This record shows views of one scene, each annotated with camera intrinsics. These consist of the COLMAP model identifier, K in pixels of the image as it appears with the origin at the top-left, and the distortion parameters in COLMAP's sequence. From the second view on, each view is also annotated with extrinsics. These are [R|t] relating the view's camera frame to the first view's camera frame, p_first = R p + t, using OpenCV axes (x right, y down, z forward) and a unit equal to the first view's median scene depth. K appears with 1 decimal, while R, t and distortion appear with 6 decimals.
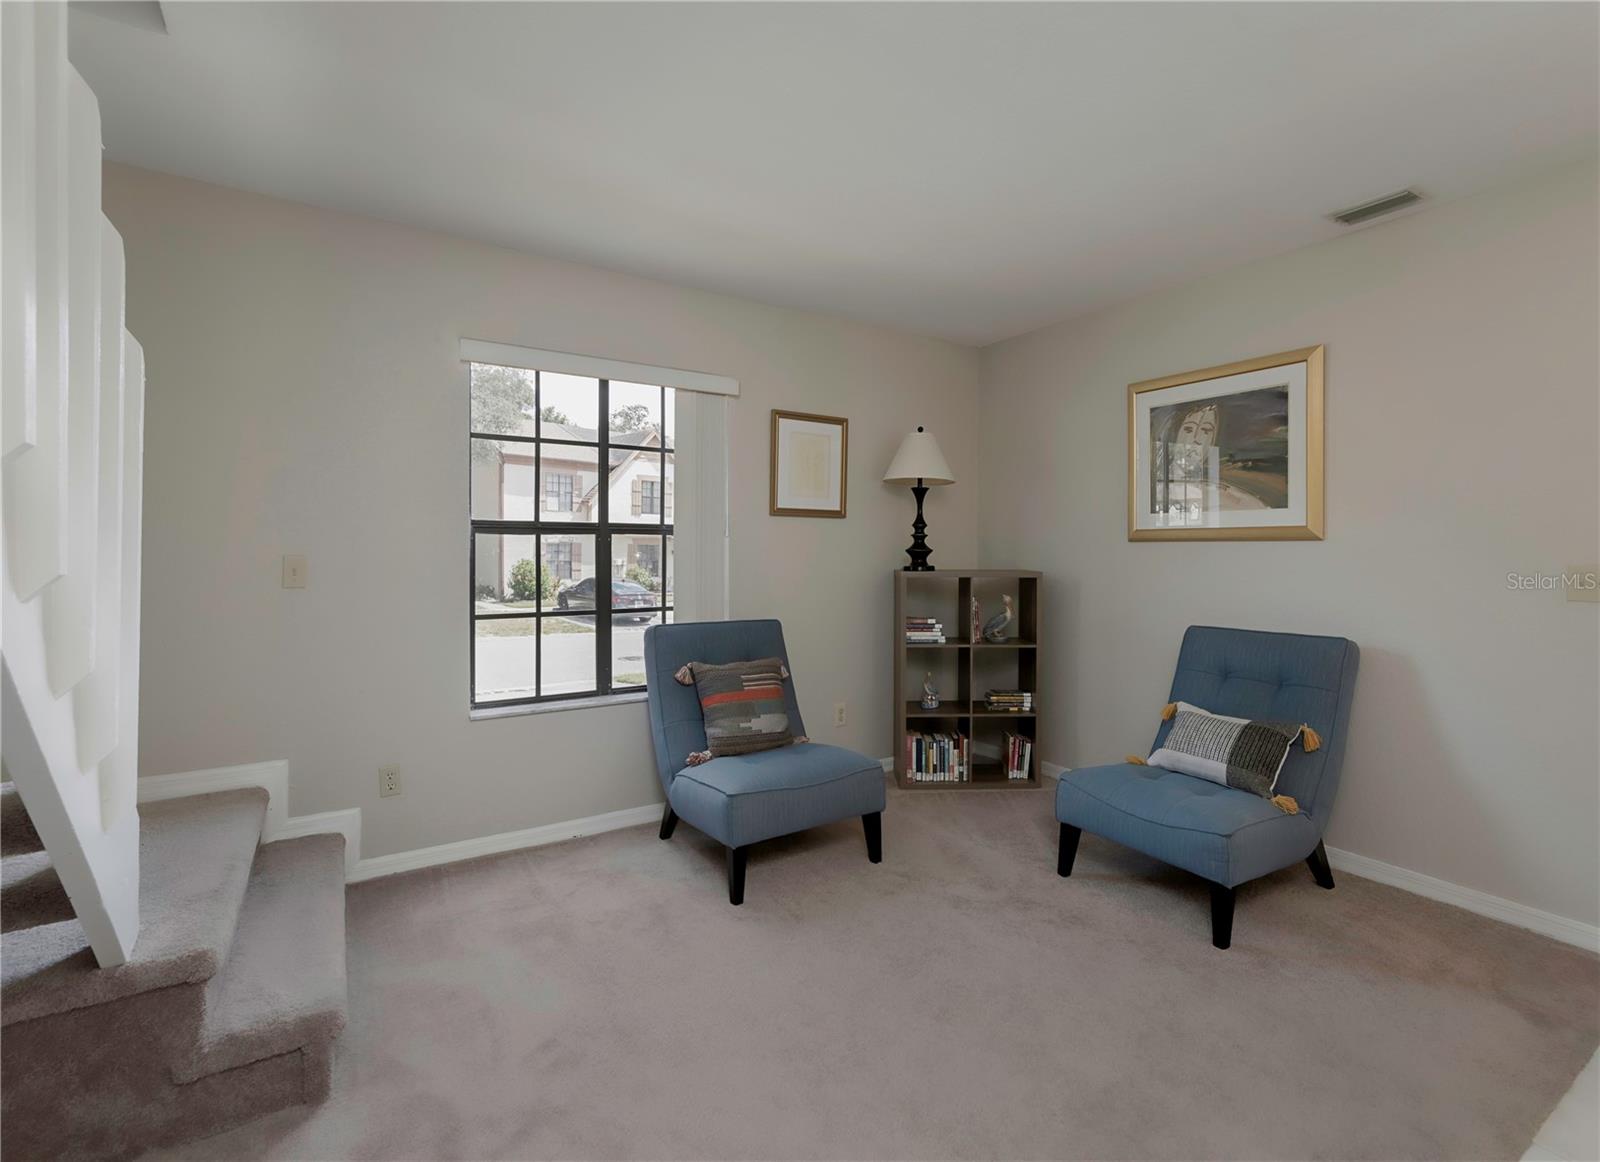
lens RADIAL K [[751.4, 0, 829.2], [0, 751.4, 552.3], [0, 0, 1]] dist [0.000203, -0.001062]
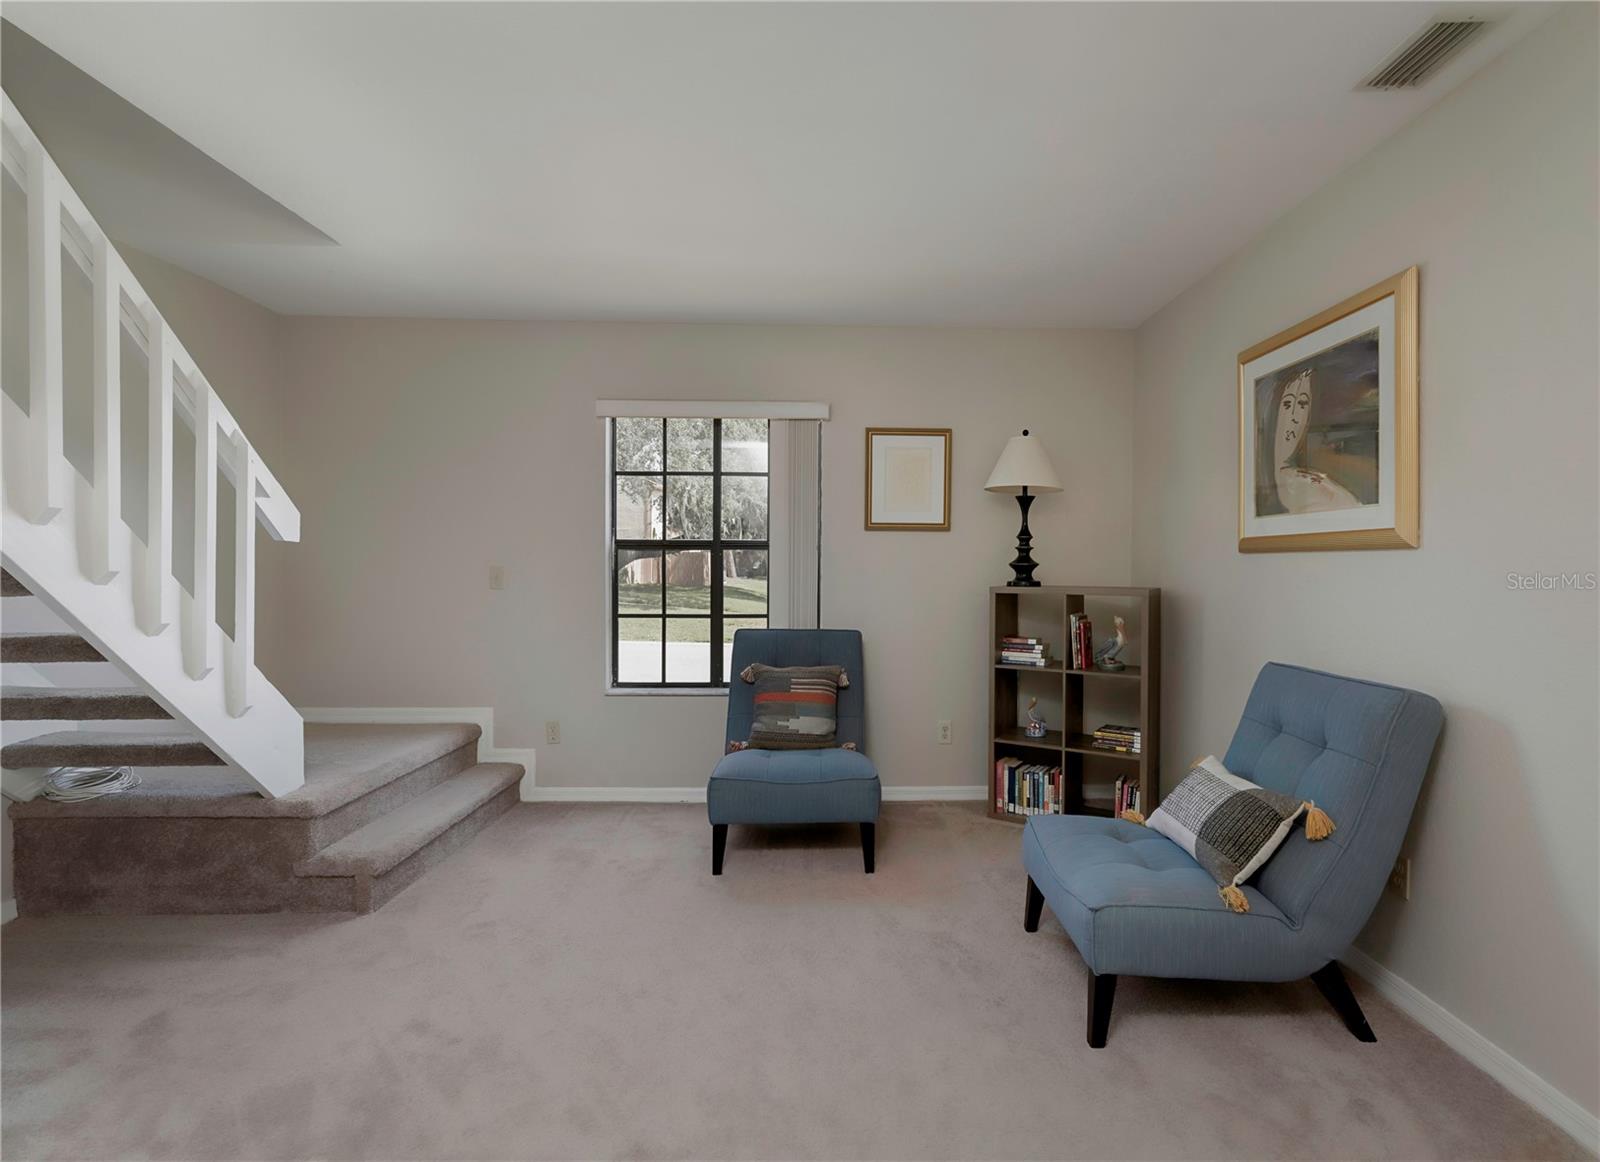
lens RADIAL K [[751.4, 0, 799.7], [0, 751.4, 573.7], [0, 0, 1]] dist [0.000203, -0.001062]
pose [[0.838911, 0.007730, -0.544214, 0.465533], [-0.004432, 0.999963, 0.007371, 0.004010], [0.544251, -0.003772, 0.838914, 0.092087]]
